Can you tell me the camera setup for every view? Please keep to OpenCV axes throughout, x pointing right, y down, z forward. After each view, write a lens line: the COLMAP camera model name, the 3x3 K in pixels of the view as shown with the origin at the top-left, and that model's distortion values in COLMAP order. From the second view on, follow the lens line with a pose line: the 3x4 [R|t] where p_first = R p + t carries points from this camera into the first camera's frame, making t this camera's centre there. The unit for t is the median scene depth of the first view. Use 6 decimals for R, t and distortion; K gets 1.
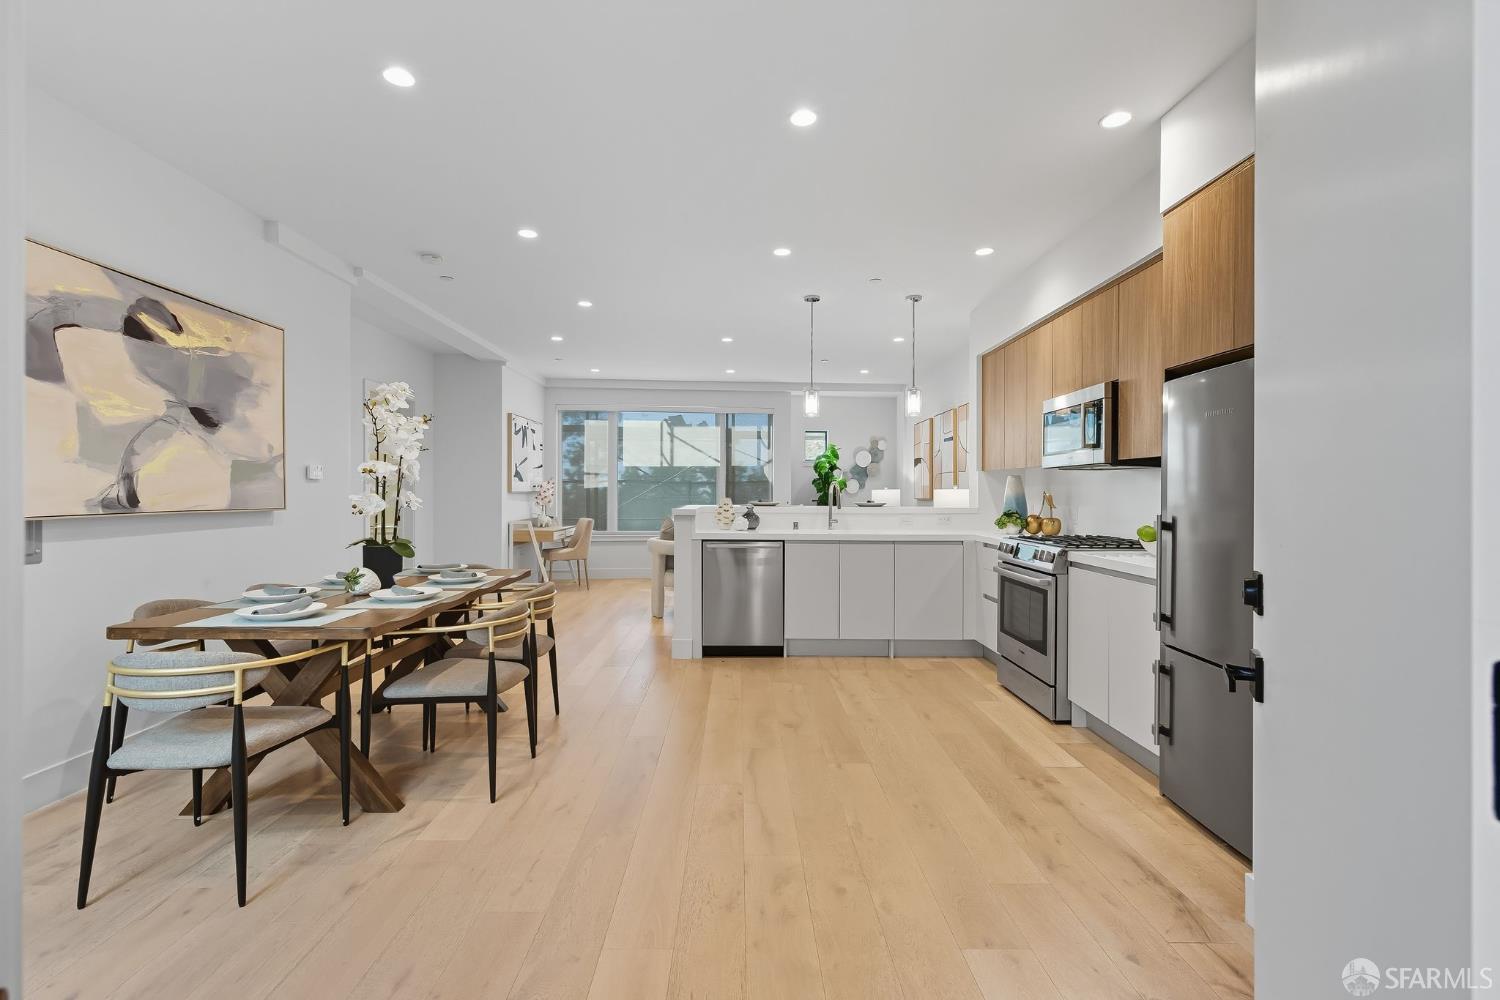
lens RADIAL K [[693.0, 0, 741.4], [0, 693.0, 497.4], [0, 0, 1]] dist [0.004546, -0.000605]
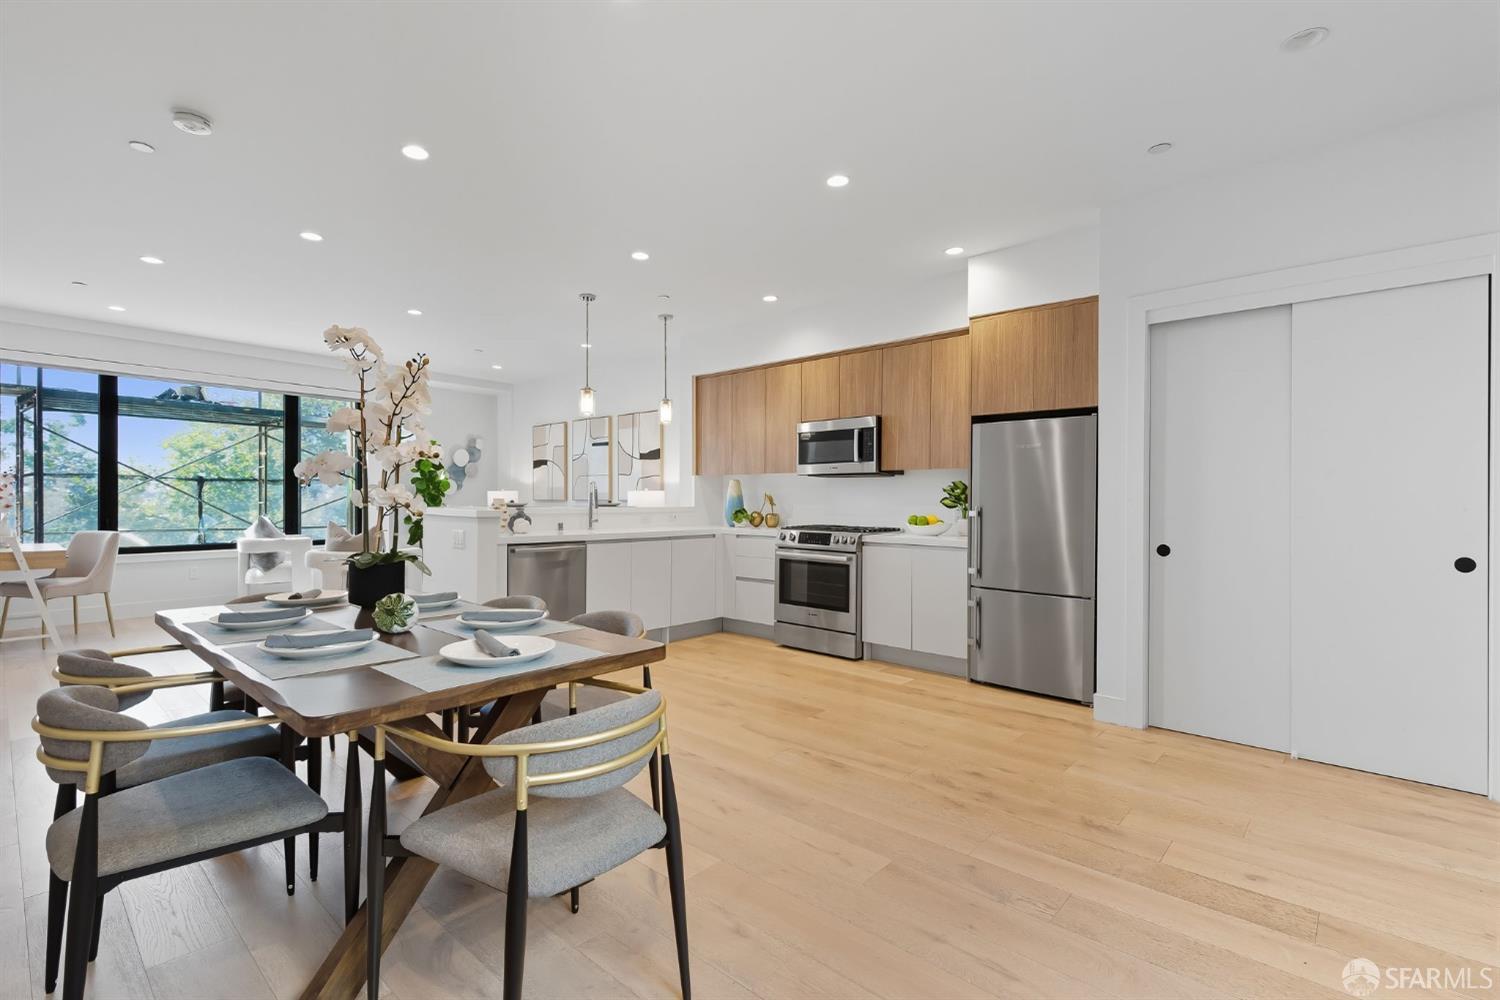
lens RADIAL K [[693.0, 0, 748.6], [0, 693.0, 501.2], [0, 0, 1]] dist [0.004546, -0.000605]
pose [[0.678773, -0.002132, 0.734345, -0.714717], [0.001303, 0.999998, 0.001699, 0.006814], [-0.734347, -0.000196, 0.678774, 0.227913]]
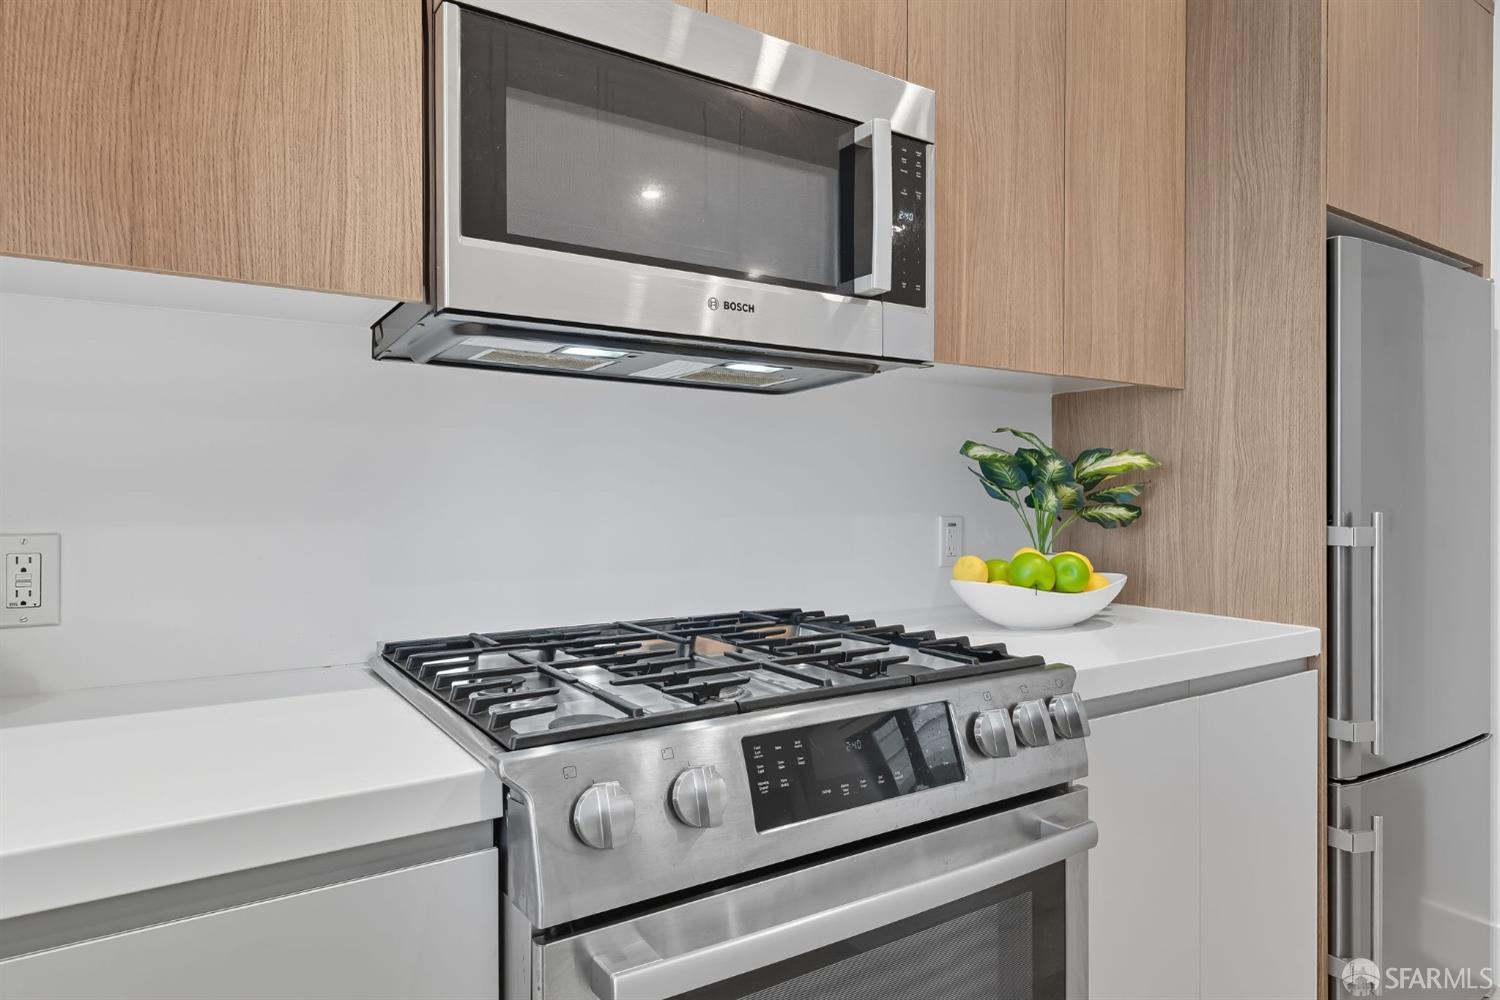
lens RADIAL K [[871.1, 0, 738.7], [0, 871.1, 496.7], [0, 0, 1]] dist [0.006207, 0.000574]
pose [[-0.540398, -0.003656, 0.841401, 0.255975], [0.004432, 0.999964, 0.007191, 0.005329], [-0.841398, 0.007615, -0.540363, 1.299101]]
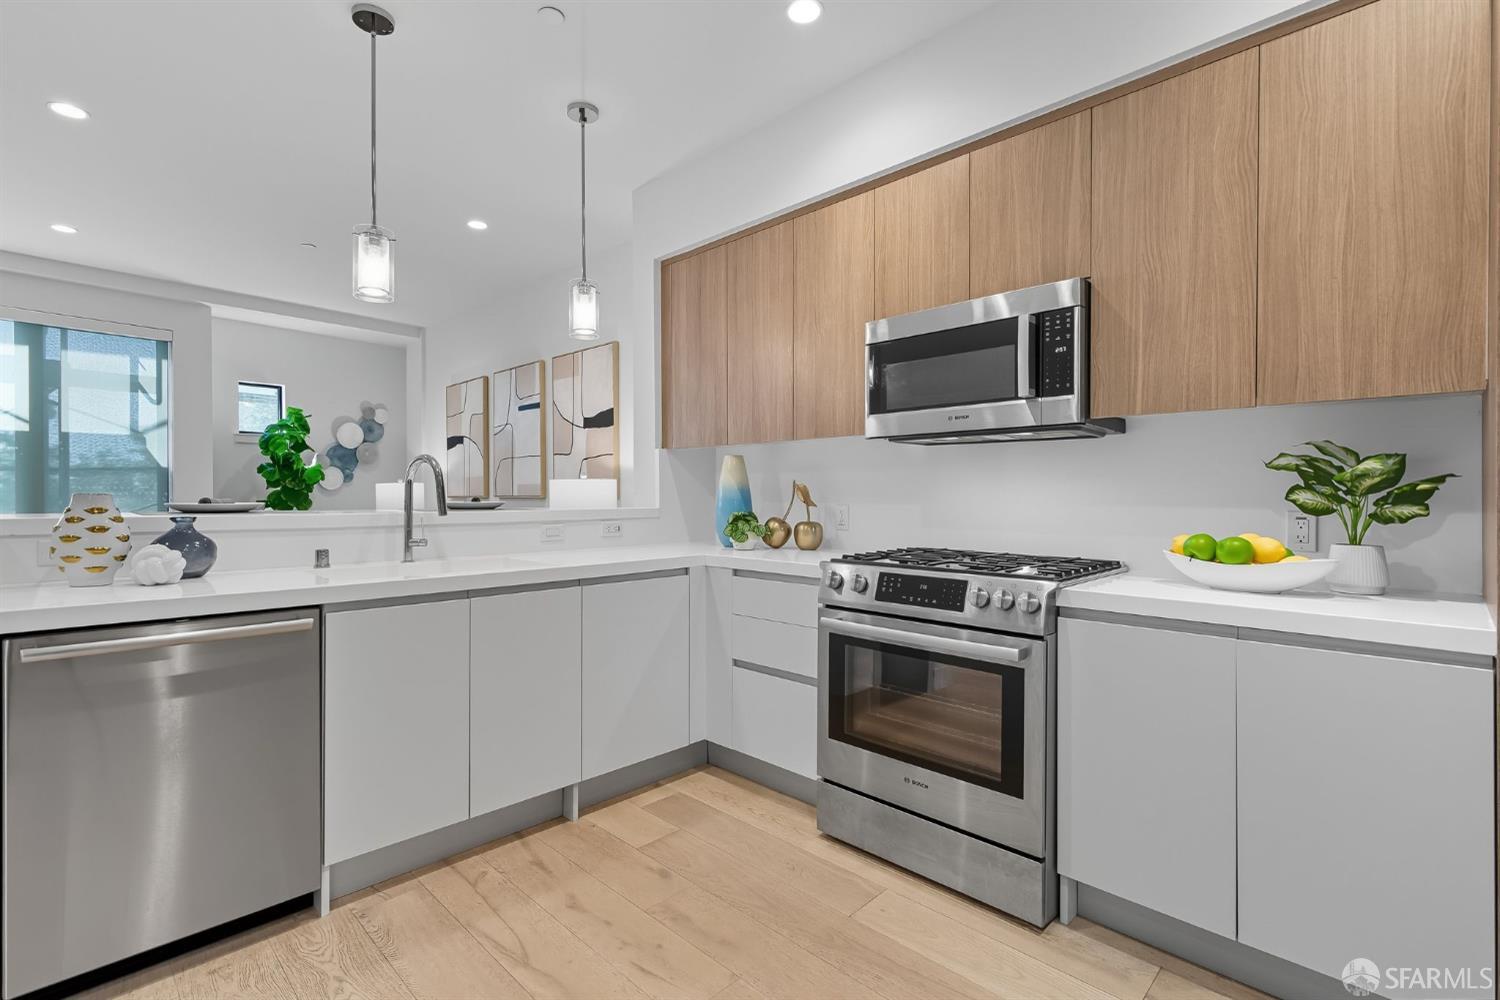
lens RADIAL K [[693.0, 0, 751.5], [0, 693.0, 497.7], [0, 0, 1]] dist [0.004546, -0.000605]
pose [[0.703791, -0.005253, 0.710388, -0.057385], [0.005015, 0.999984, 0.002427, 0.007529], [-0.710390, 0.001854, 0.703806, 0.810222]]
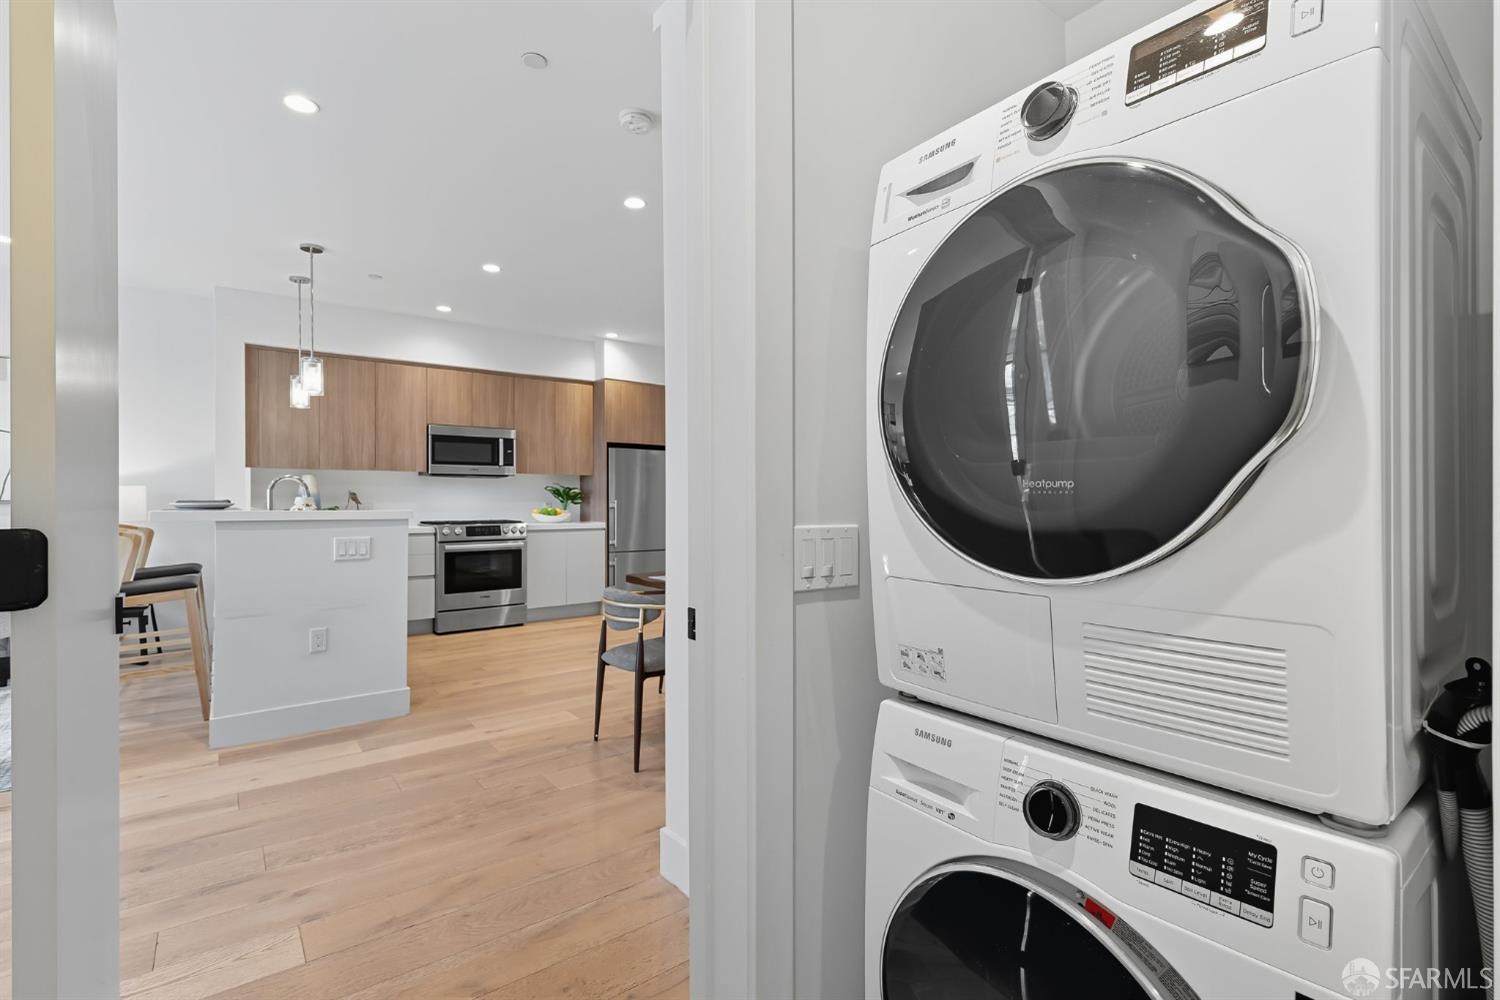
lens RADIAL K [[693.0, 0, 757.3], [0, 693.0, 497.3], [0, 0, 1]] dist [0.004546, -0.000605]
pose [[-0.617490, -0.007135, 0.786546, -1.294838], [0.000609, 0.999954, 0.009549, -0.009574], [-0.786578, 0.006376, -0.617458, 1.645155]]
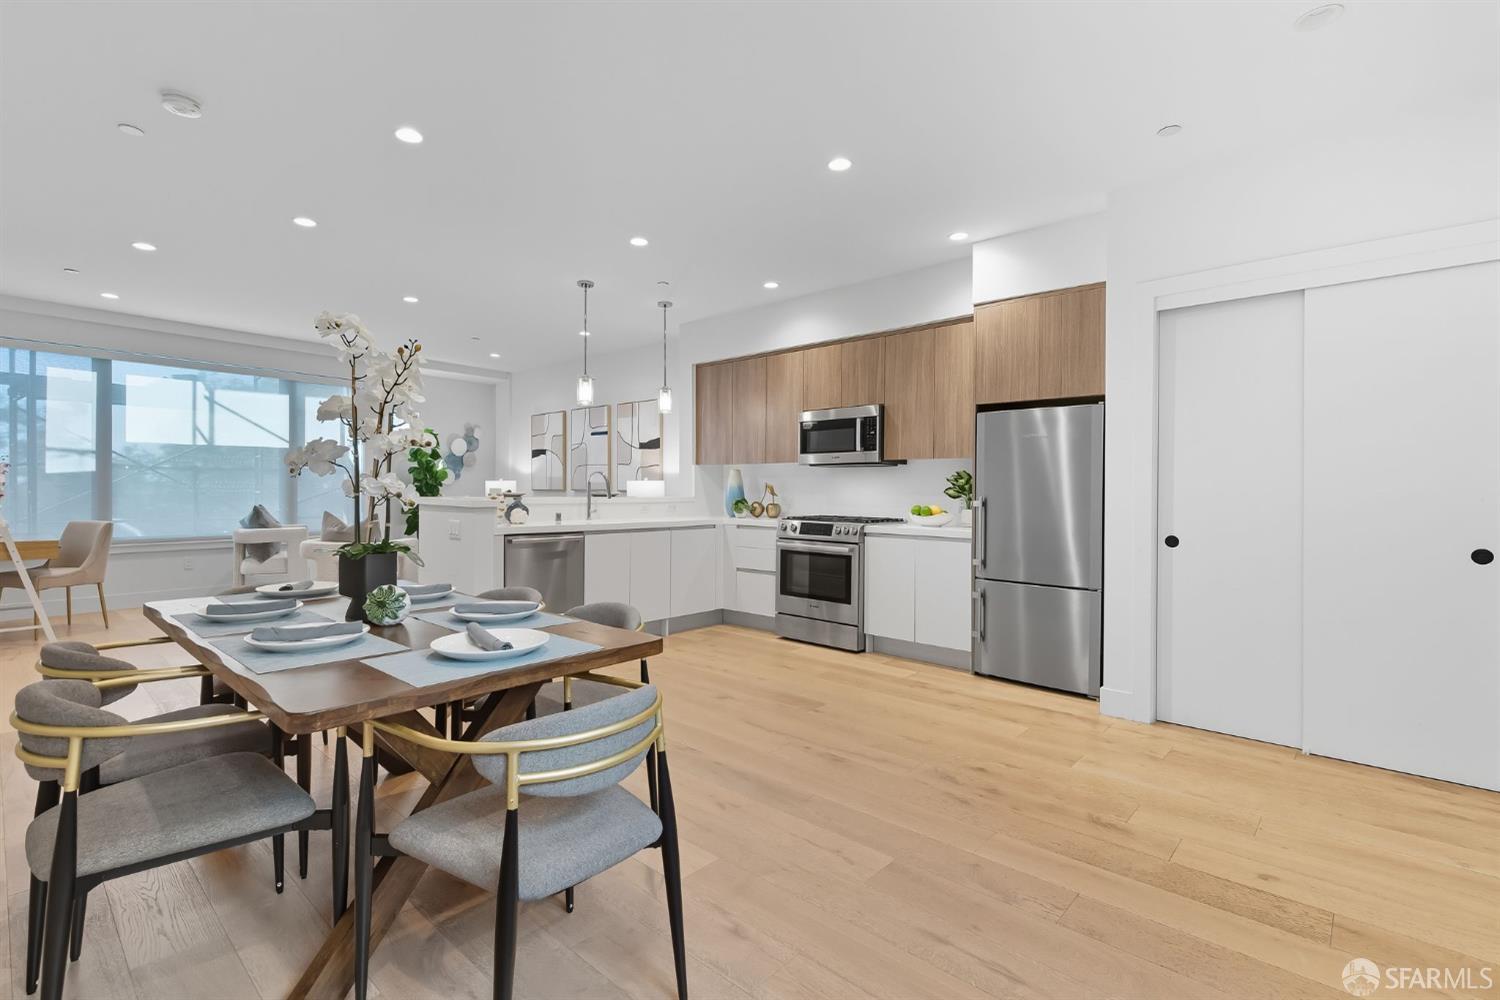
lens RADIAL K [[693.0, 0, 752.9], [0, 693.0, 498.6], [0, 0, 1]] dist [0.004546, -0.000605]
pose [[0.676078, -0.008736, 0.736779, -0.696455], [0.000475, 0.999935, 0.011420, 0.008137], [-0.736830, -0.007370, 0.676038, 0.241247]]
